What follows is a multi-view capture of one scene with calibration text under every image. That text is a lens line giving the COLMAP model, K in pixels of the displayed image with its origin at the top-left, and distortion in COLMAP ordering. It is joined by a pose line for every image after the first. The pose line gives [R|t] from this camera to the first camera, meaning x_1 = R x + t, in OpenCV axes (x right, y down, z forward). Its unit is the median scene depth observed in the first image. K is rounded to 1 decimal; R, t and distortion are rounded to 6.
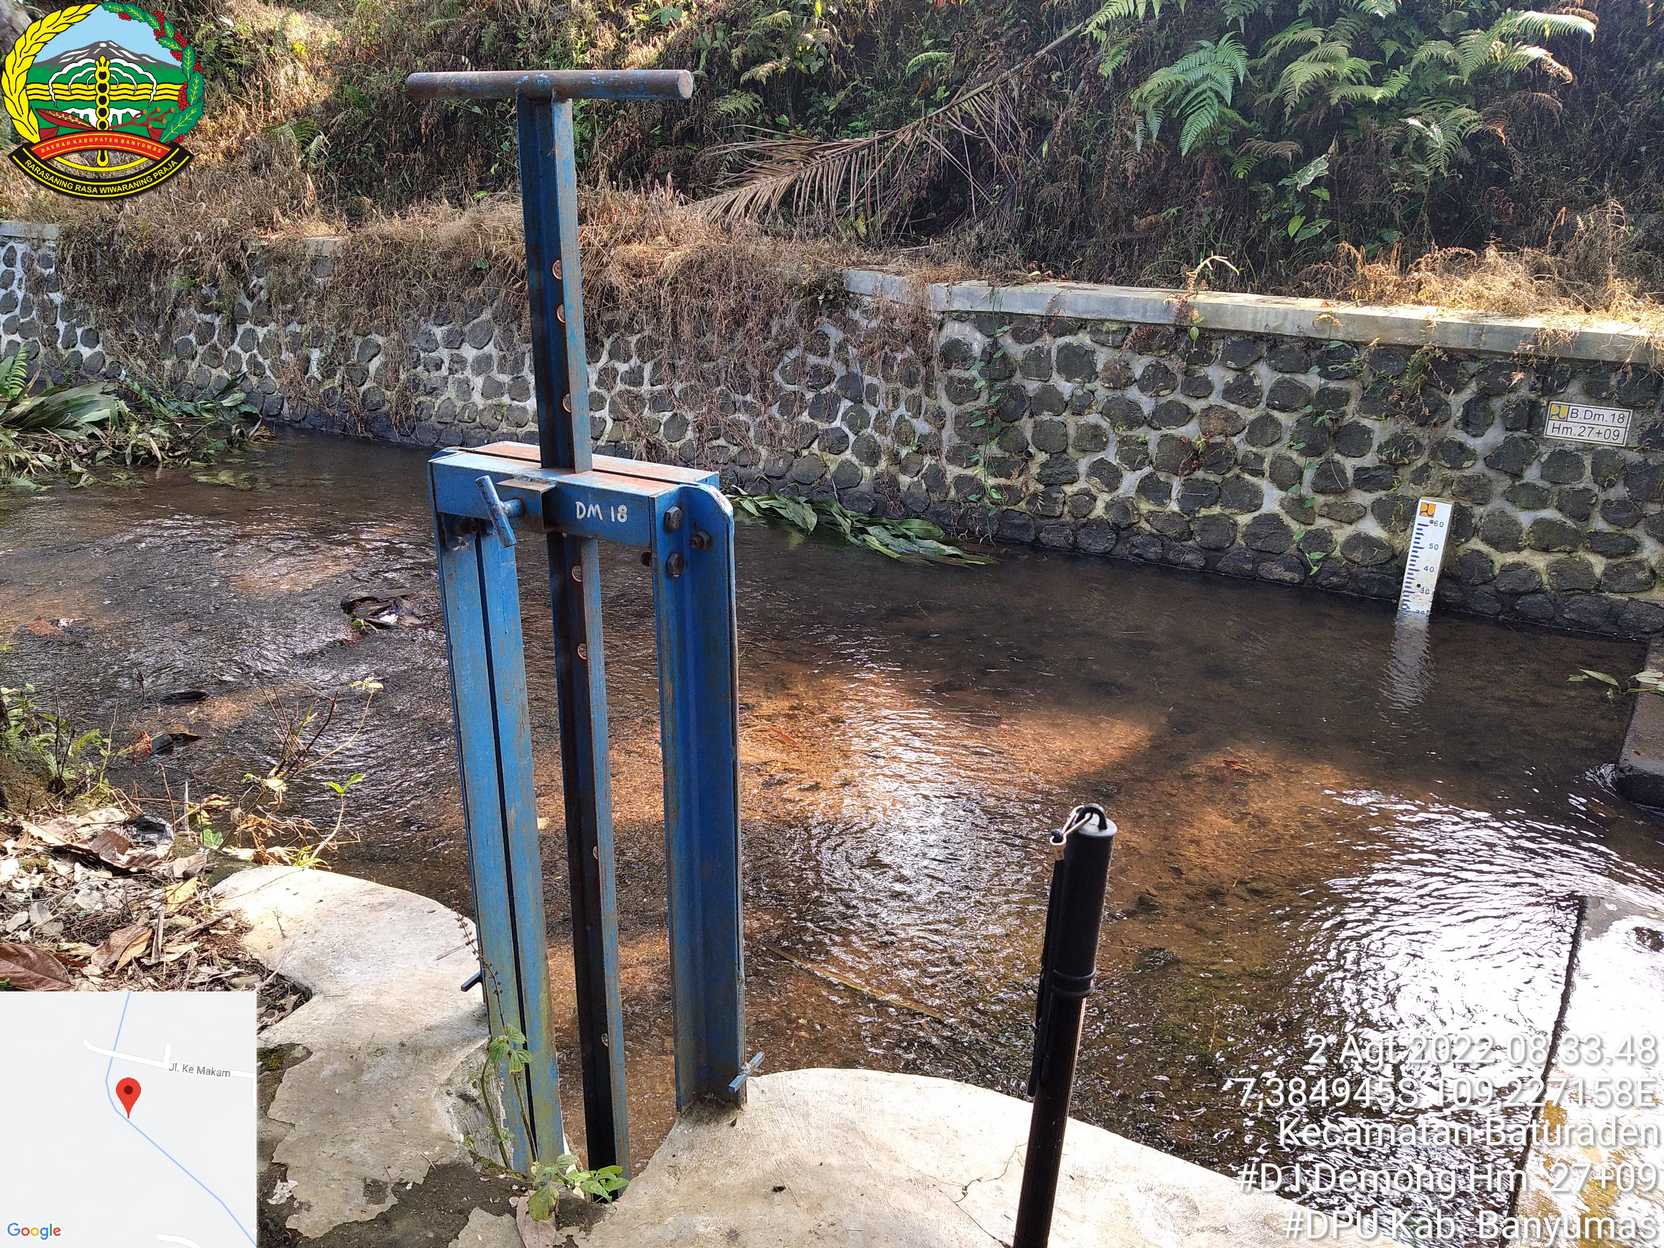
lens RADIAL K [[1386.6, 0, 835.8], [0, 1386.6, 629.7], [0, 0, 1]] dist [0.026429, -0.086672]
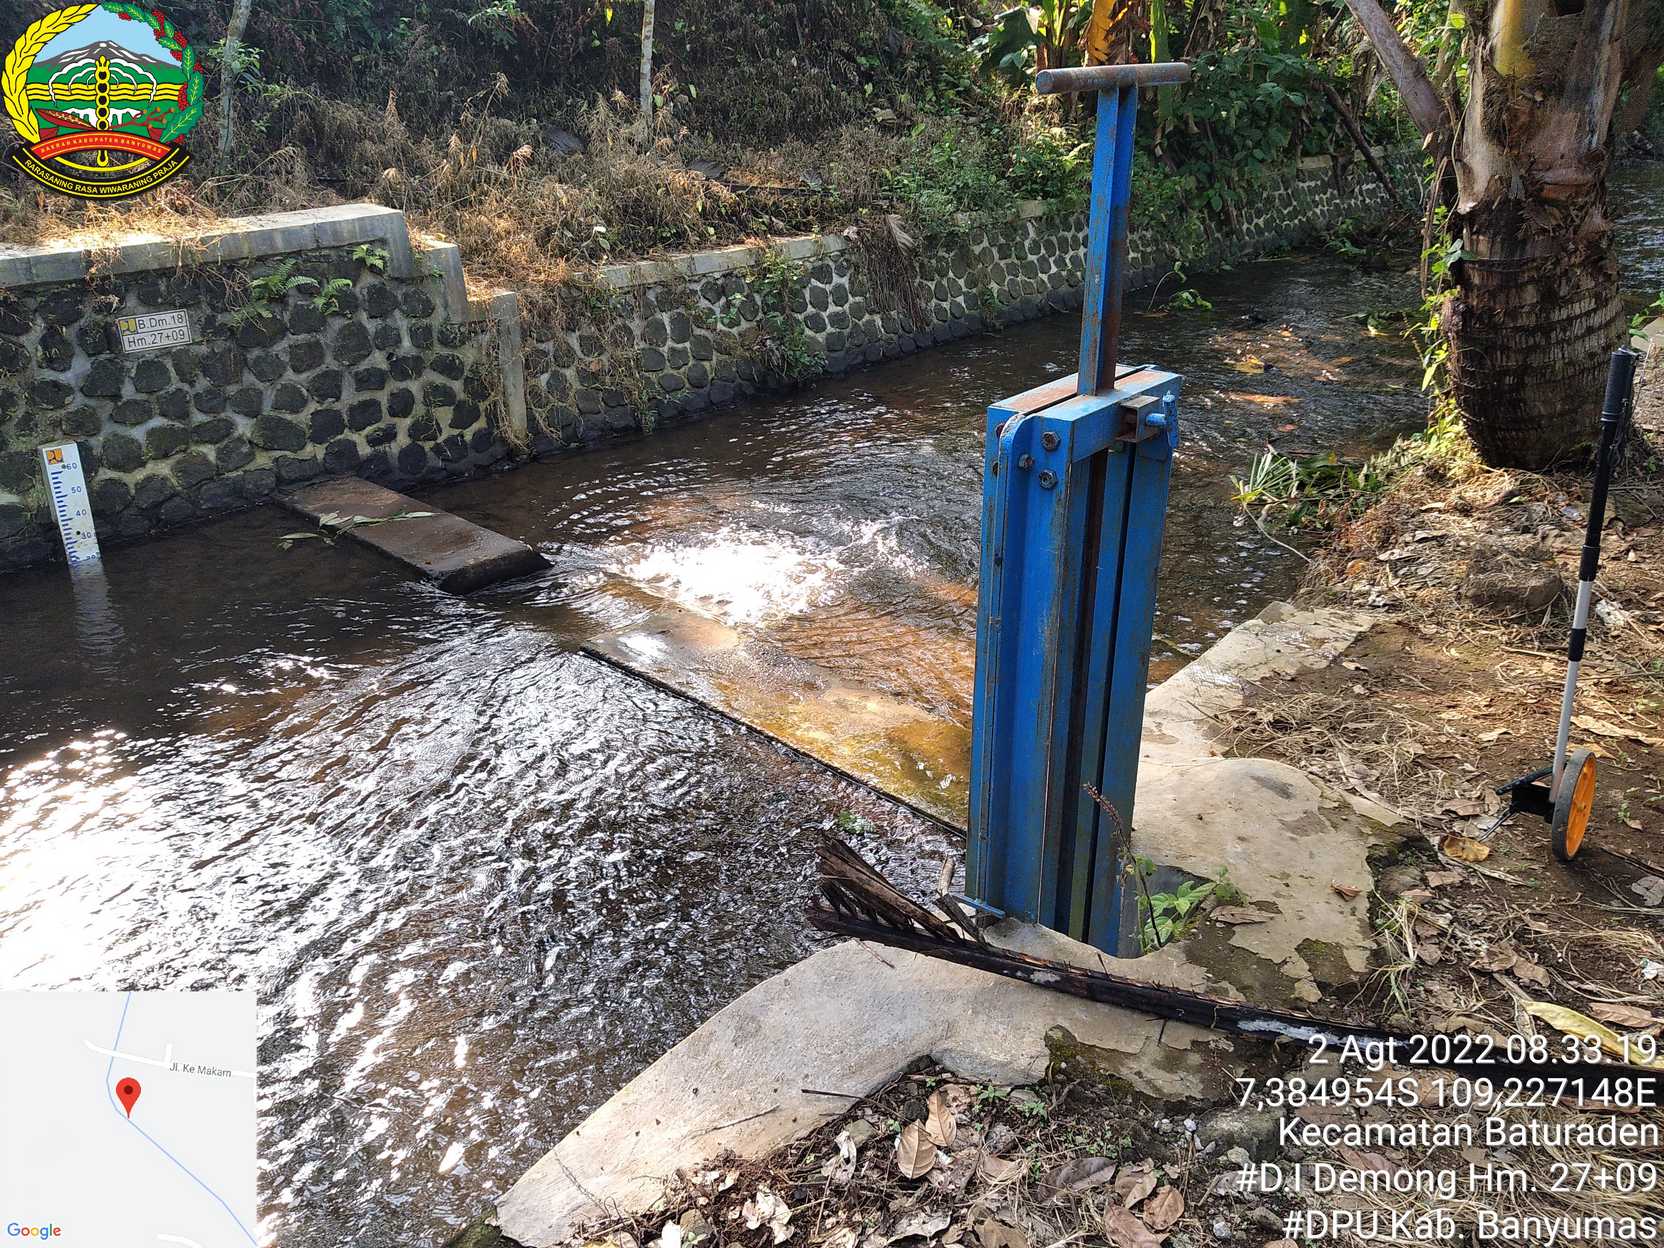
lens RADIAL K [[1386.6, 0, 837.5], [0, 1386.6, 630.5], [0, 0, 1]] dist [0.026429, -0.086672]
pose [[0.188259, -0.405092, 0.894684, -0.342474], [0.339825, 0.881570, 0.327649, -0.098841], [-0.921454, 0.242353, 0.303624, 0.212133]]
